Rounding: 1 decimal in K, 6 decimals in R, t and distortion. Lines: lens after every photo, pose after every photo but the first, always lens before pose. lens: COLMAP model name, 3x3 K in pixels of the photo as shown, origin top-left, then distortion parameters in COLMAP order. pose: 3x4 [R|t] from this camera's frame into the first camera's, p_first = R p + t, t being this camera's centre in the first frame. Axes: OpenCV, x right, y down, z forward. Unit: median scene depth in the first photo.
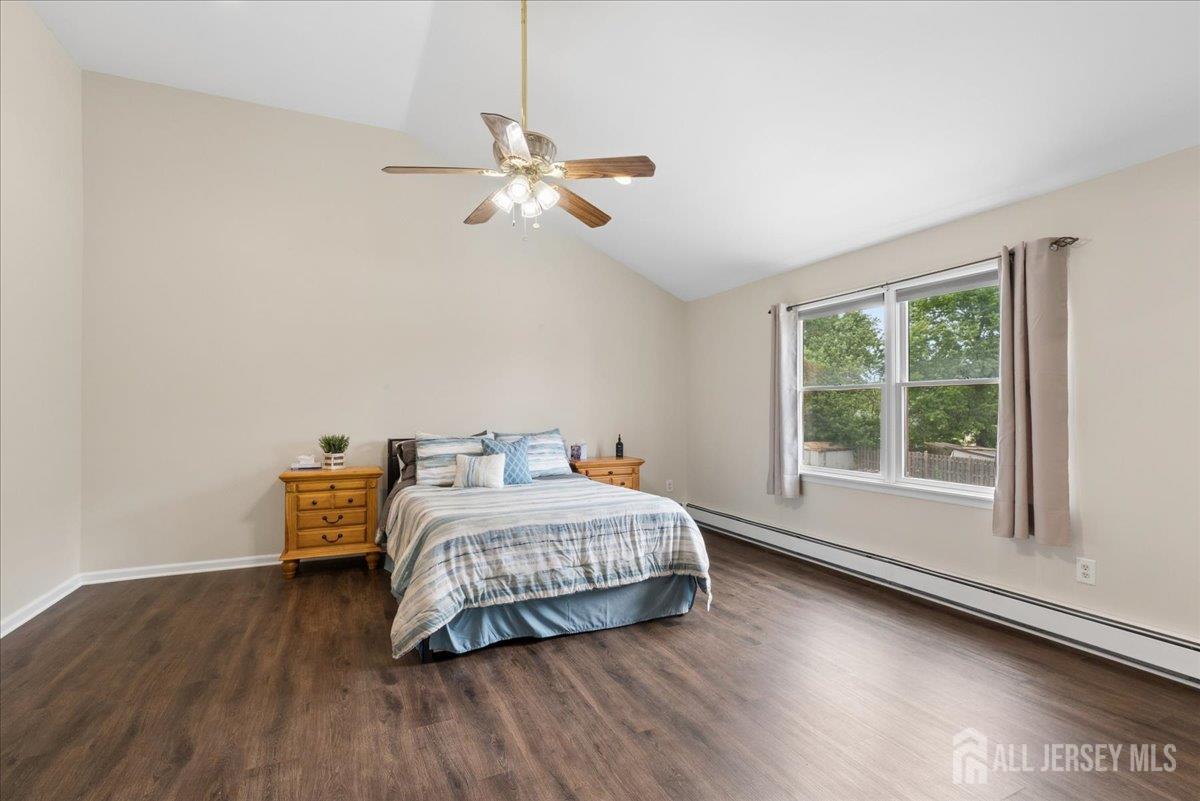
lens RADIAL K [[550.9, 0, 601.6], [0, 550.9, 404.4], [0, 0, 1]] dist [-0.002168, -0.000059]
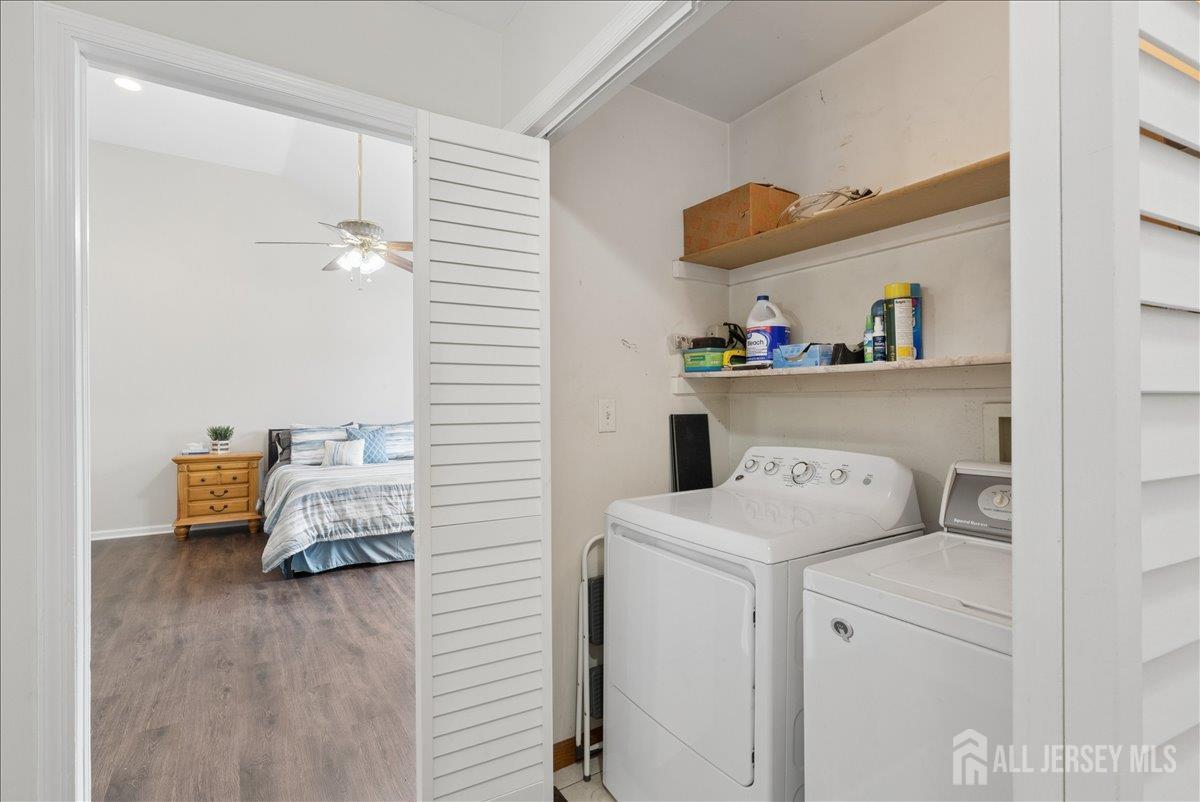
lens RADIAL K [[550.9, 0, 598.3], [0, 550.9, 403.3], [0, 0, 1]] dist [-0.002168, -0.000059]
pose [[0.989085, 0.002107, 0.147334, 0.252086], [-0.002899, 0.999982, 0.005165, -0.004746], [-0.147320, -0.005536, 0.989073, -0.510513]]
